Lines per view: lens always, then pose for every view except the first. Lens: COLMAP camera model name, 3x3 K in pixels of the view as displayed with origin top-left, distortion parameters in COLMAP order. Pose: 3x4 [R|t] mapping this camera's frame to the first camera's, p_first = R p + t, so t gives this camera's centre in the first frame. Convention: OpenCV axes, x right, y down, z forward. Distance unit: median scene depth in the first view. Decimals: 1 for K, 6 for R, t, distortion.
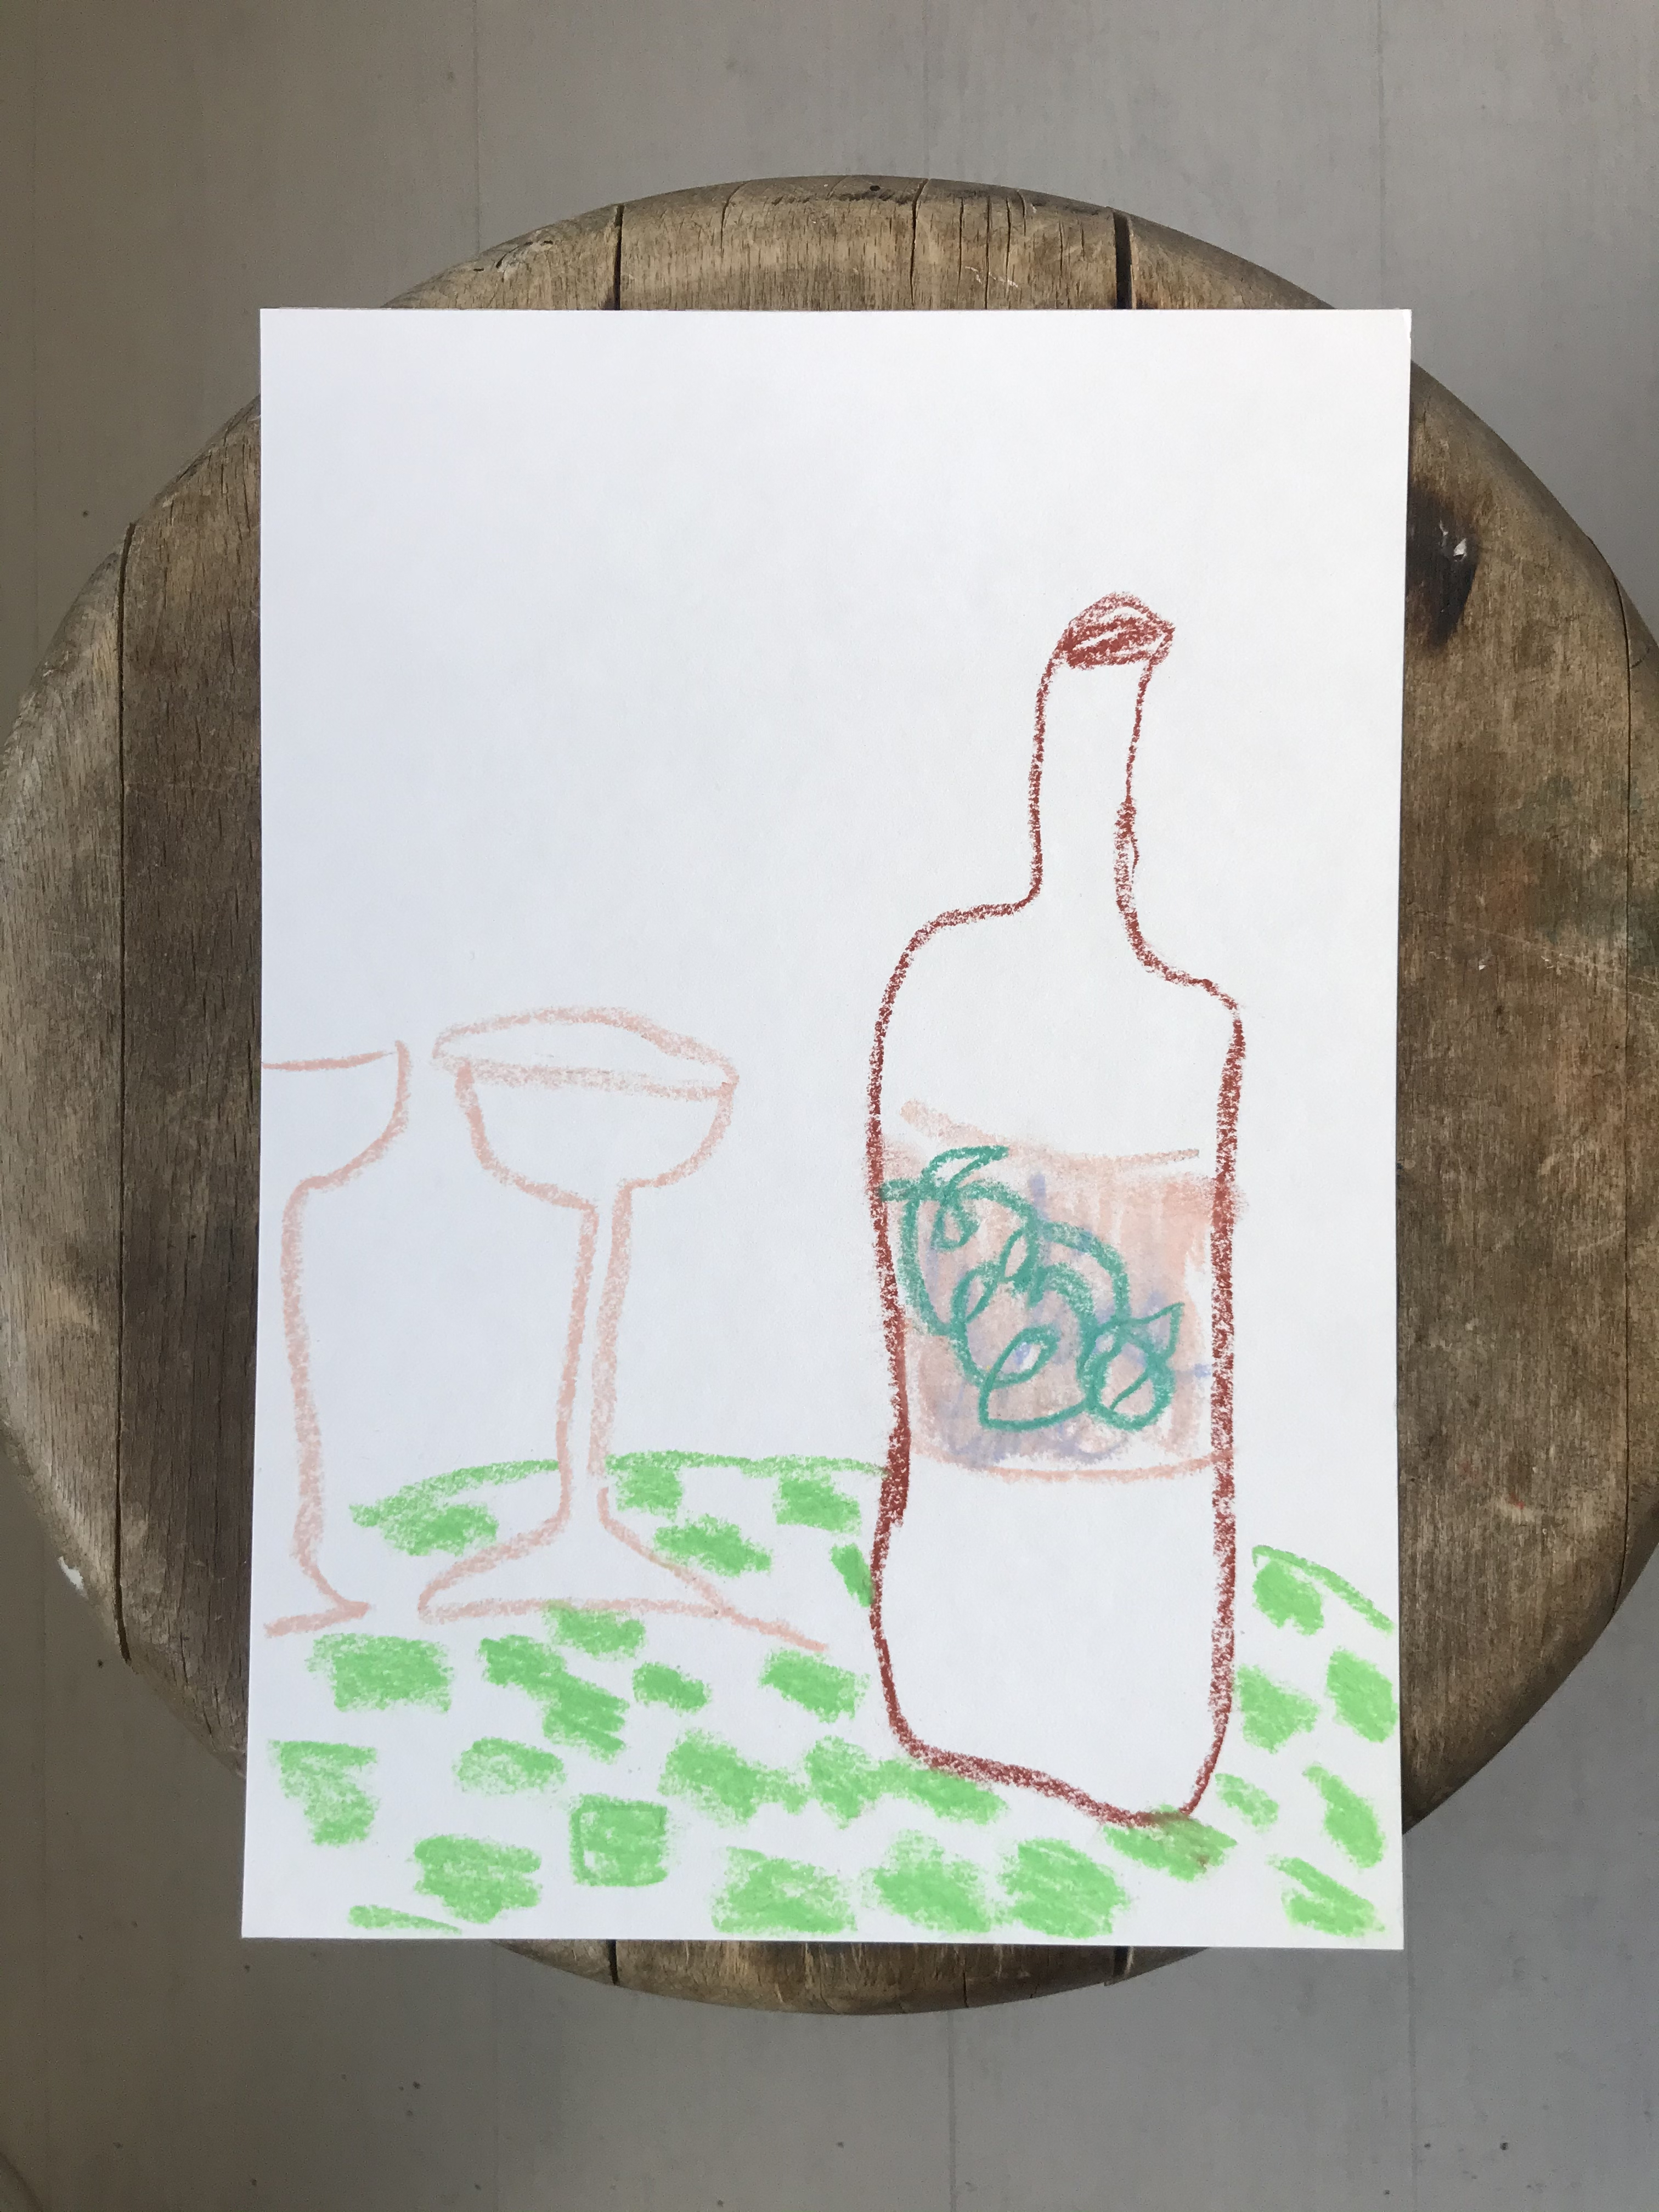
lens RADIAL K [[1841.3, 0, 853.1], [0, 1841.3, 1097.5], [0, 0, 1]] dist [-0.035626, 0.076453]
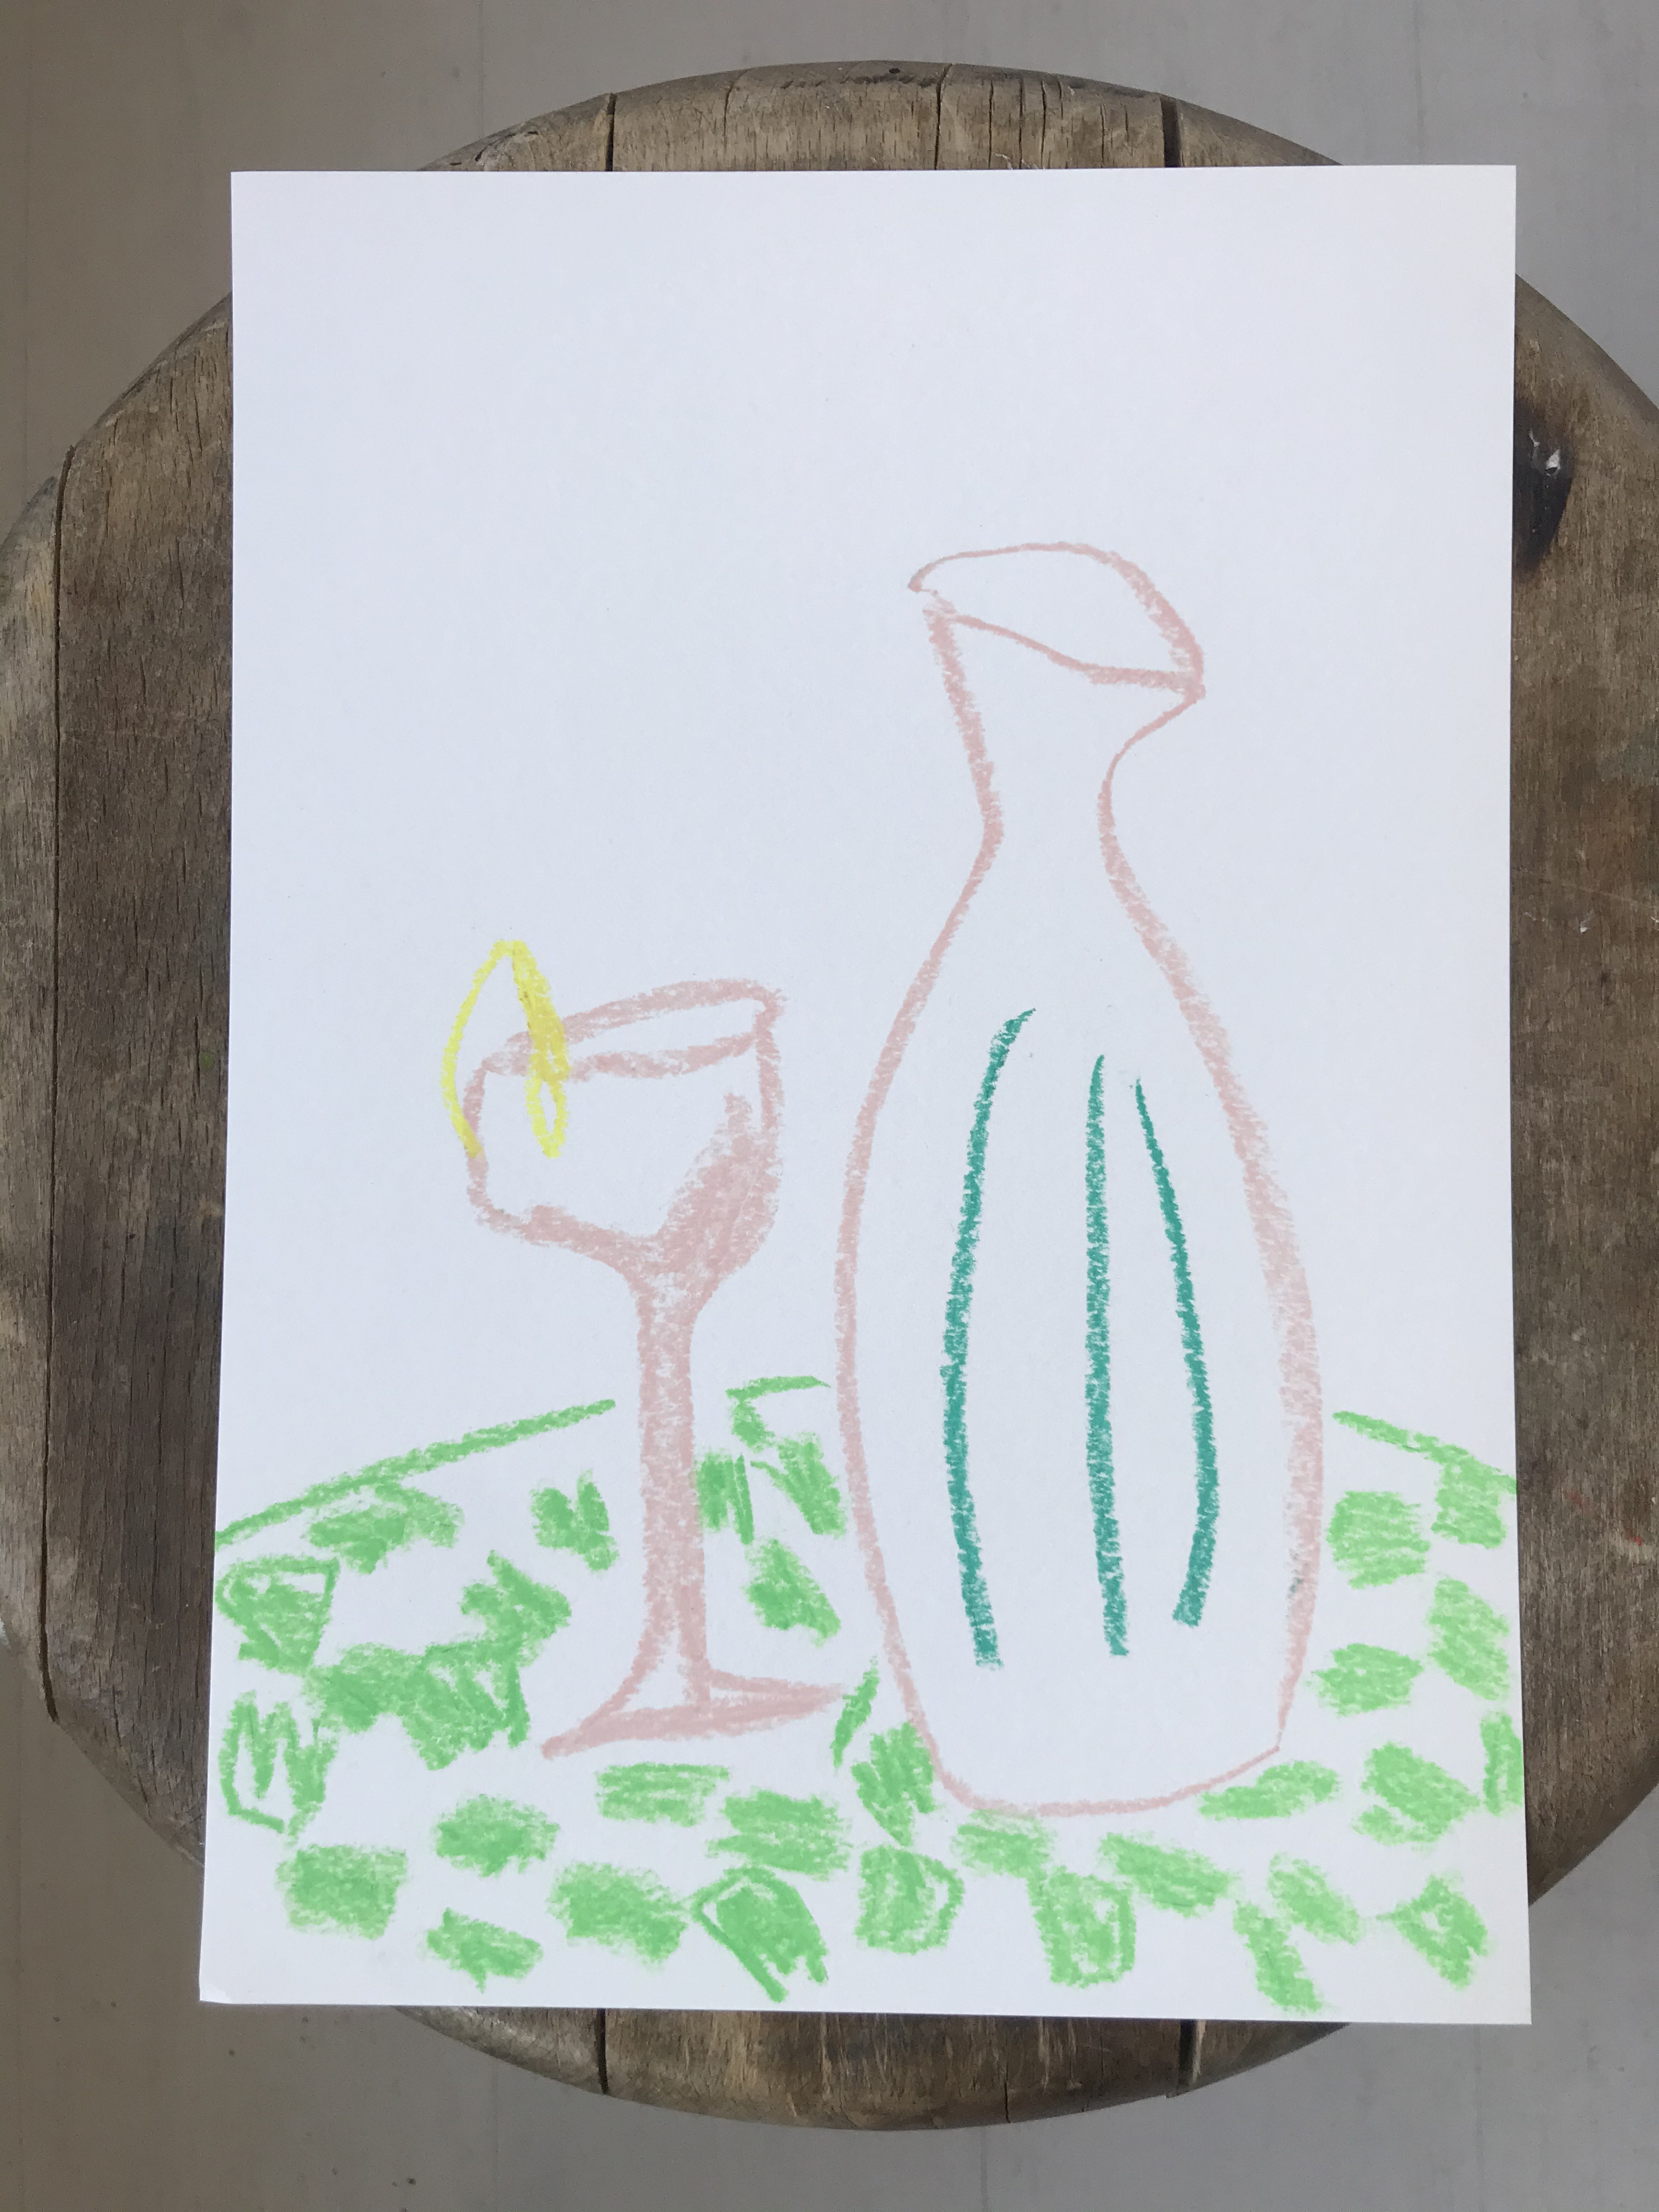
lens RADIAL K [[1841.3, 0, 825.2], [0, 1841.3, 1089.0], [0, 0, 1]] dist [-0.035626, 0.076453]
pose [[0.999915, -0.002566, -0.012812, -0.012185], [0.002195, 0.999581, -0.028846, 0.030747], [0.012881, 0.028816, 0.999502, 0.113548]]
